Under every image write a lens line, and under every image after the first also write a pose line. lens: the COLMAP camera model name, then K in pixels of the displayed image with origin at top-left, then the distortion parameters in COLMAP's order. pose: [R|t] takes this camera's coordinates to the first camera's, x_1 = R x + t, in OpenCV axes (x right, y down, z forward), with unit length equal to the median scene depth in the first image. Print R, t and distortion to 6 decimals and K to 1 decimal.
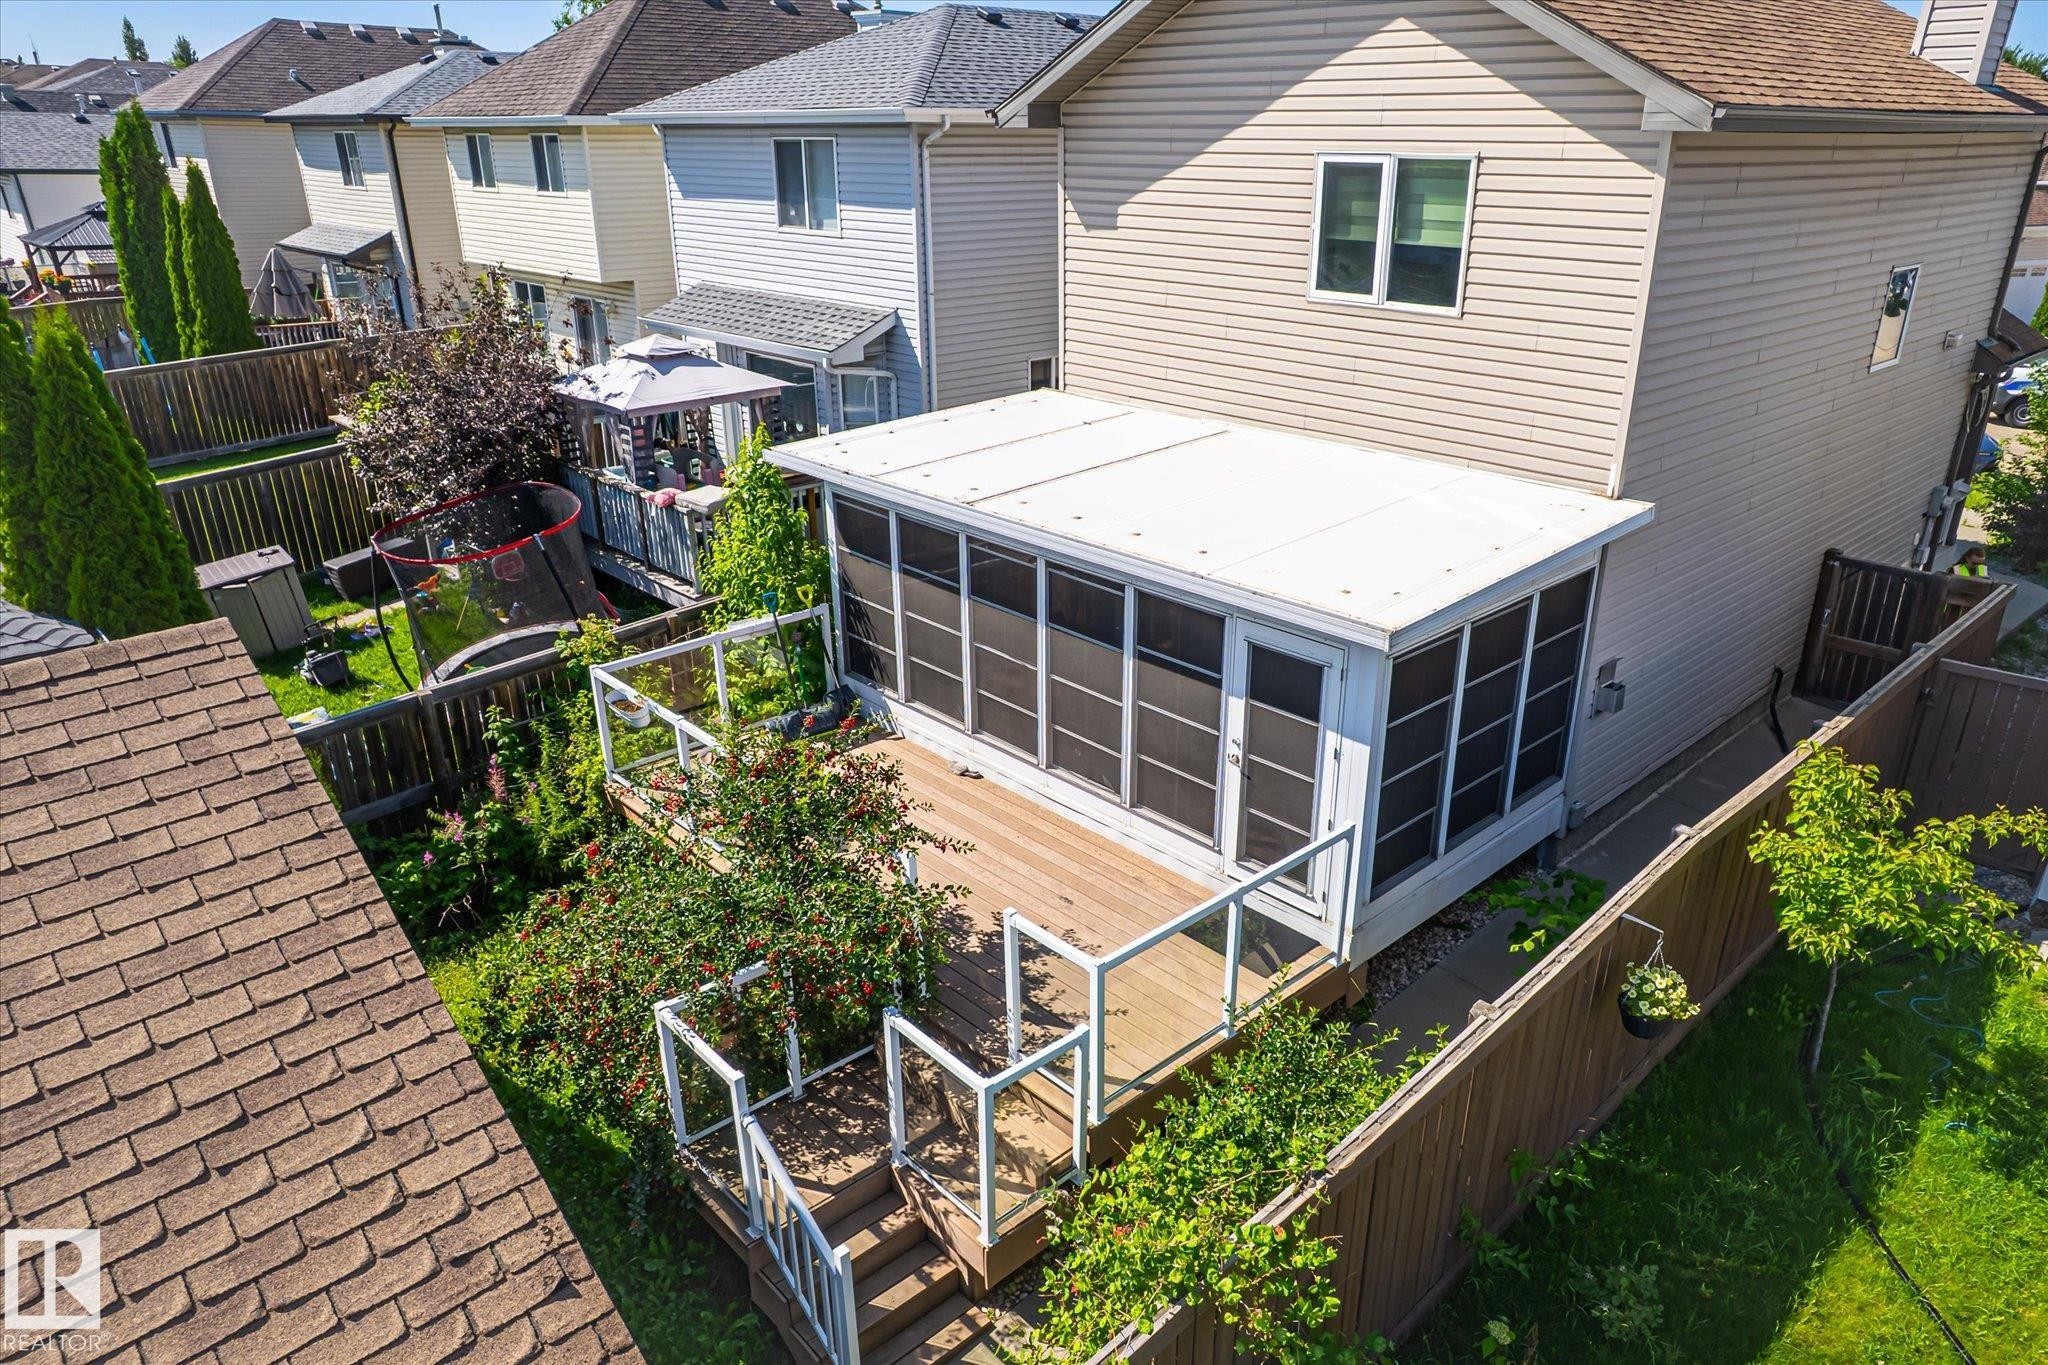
lens RADIAL K [[1315.5, 0, 1086.0], [0, 1315.5, 687.8], [0, 0, 1]] dist [-0.040192, 0.022815]
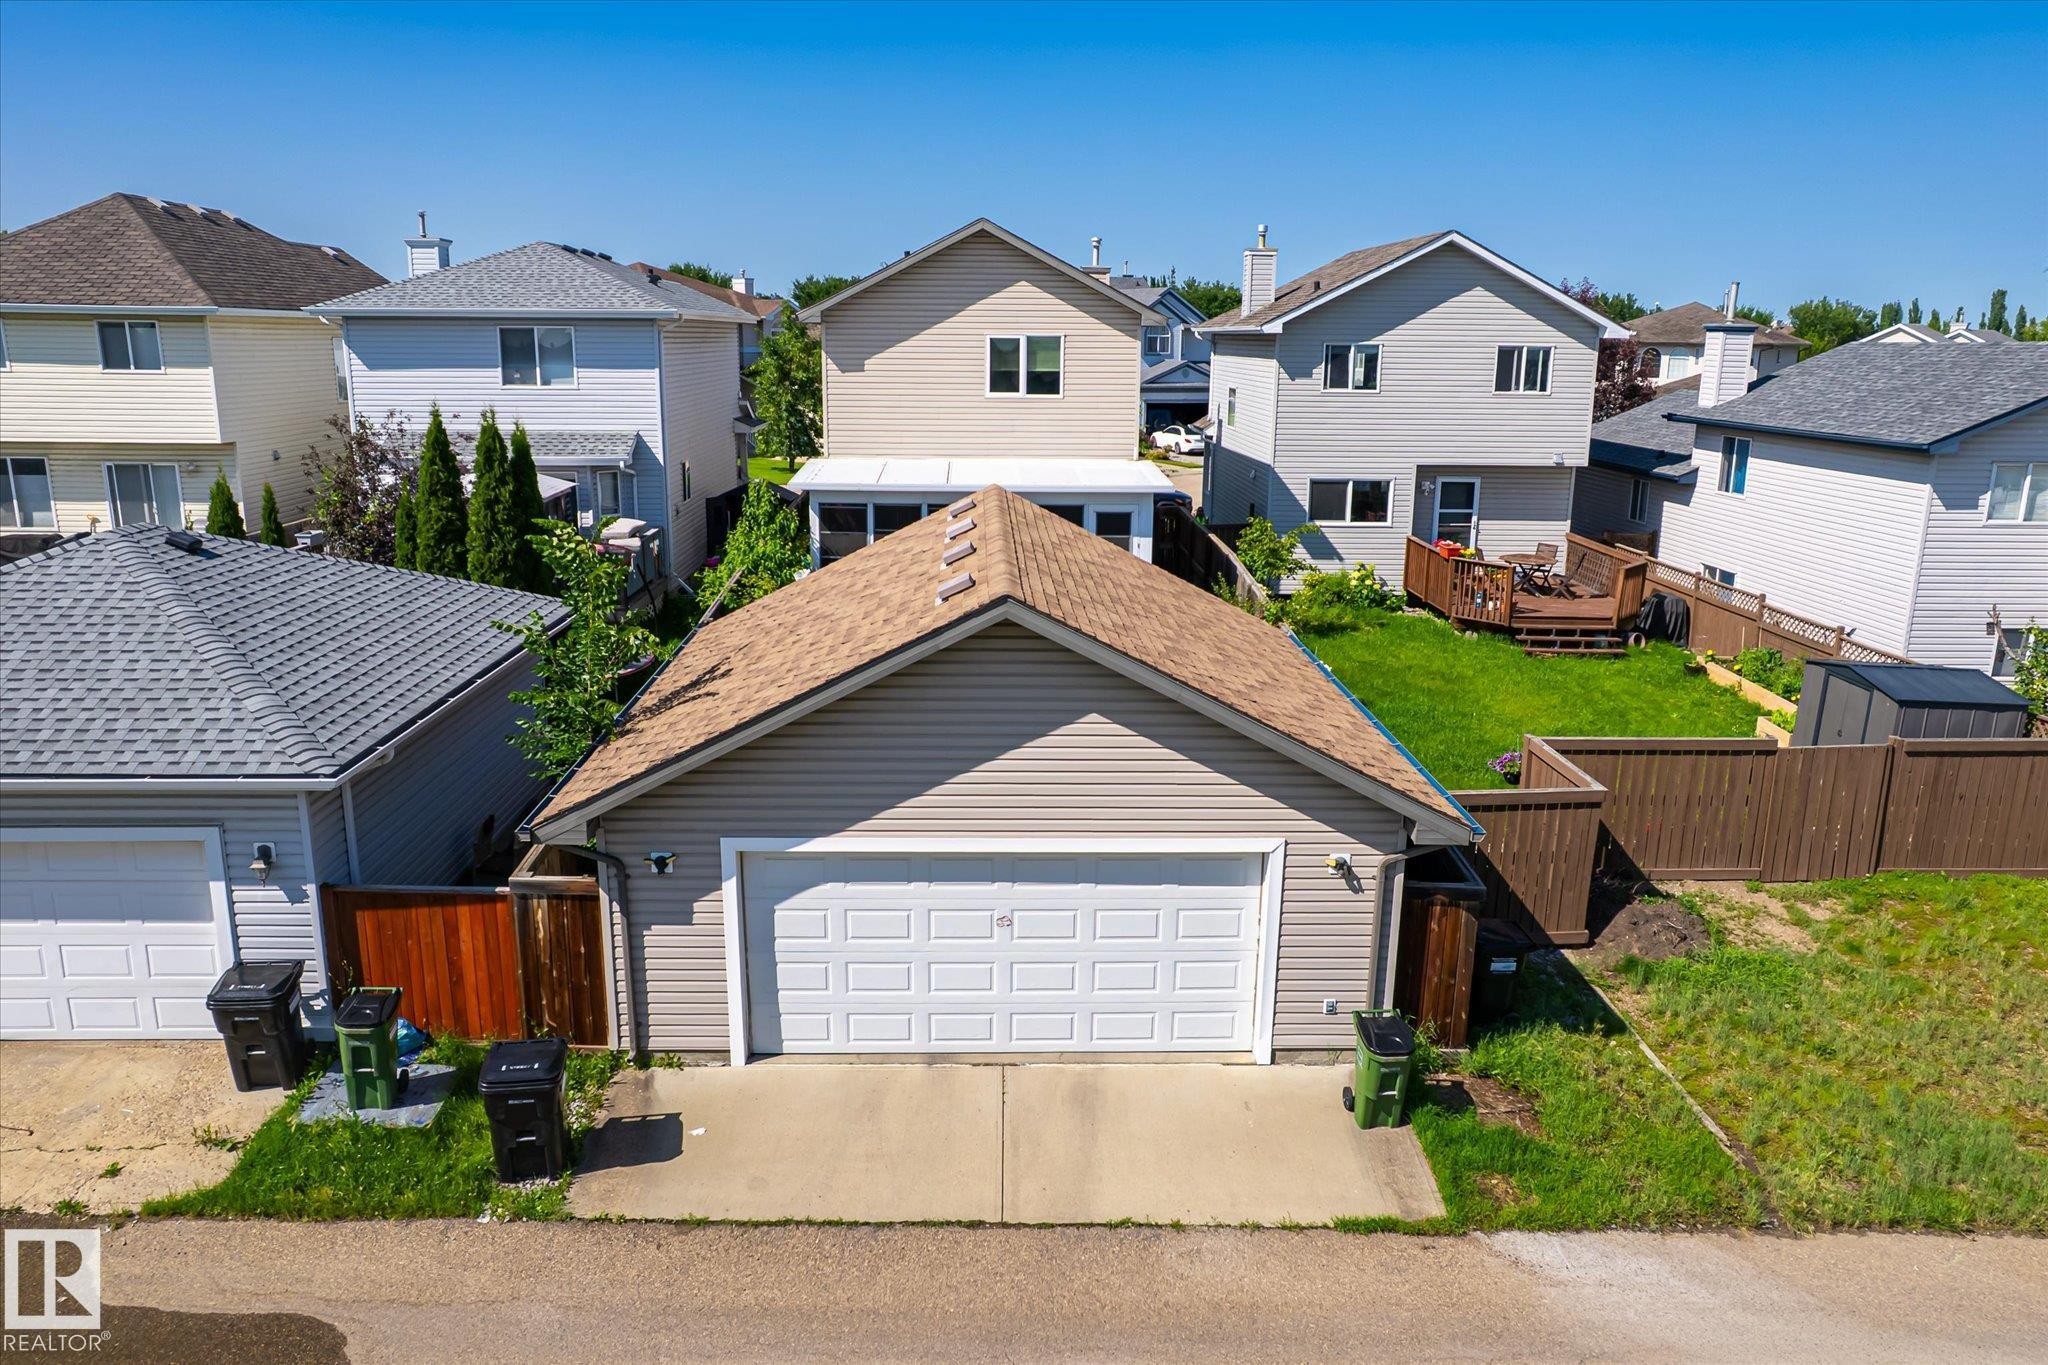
lens RADIAL K [[1315.5, 0, 1028.1], [0, 1315.5, 674.6], [0, 0, 1]] dist [-0.040192, 0.022815]
pose [[0.677330, -0.184468, 0.712177, -1.525231], [0.280274, 0.959752, -0.017966, 0.228209], [-0.680199, 0.211774, 0.701770, -0.543589]]
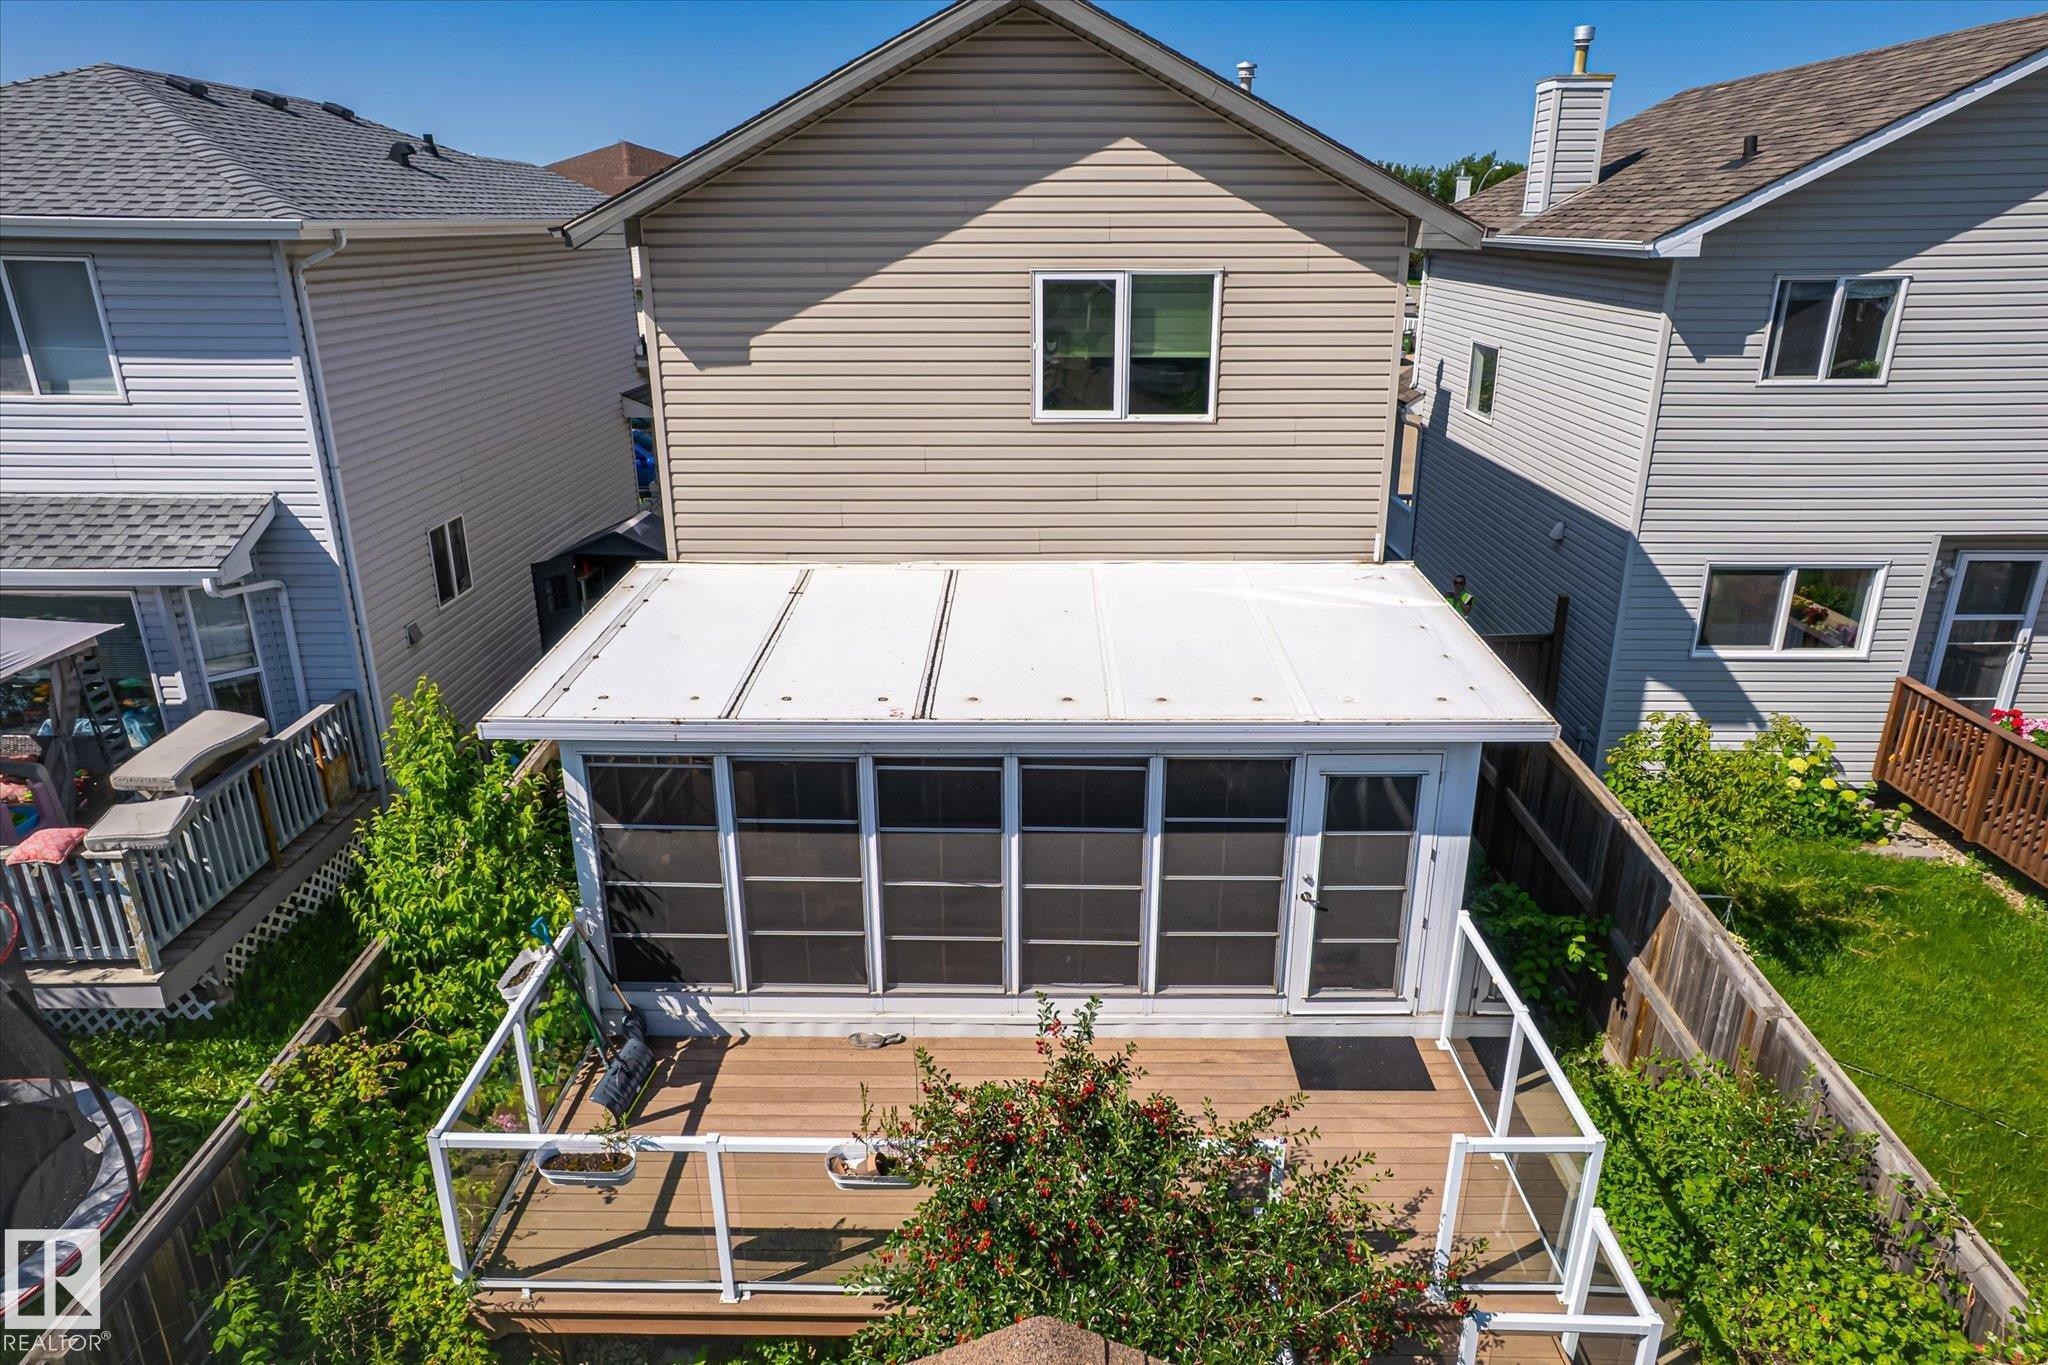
lens RADIAL K [[1315.5, 0, 1034.3], [0, 1315.5, 697.7], [0, 0, 1]] dist [-0.040192, 0.022815]
pose [[0.707407, -0.250283, 0.661010, -0.531216], [0.278225, 0.958307, 0.065097, -0.172674], [-0.649743, 0.137860, 0.747548, 0.327588]]
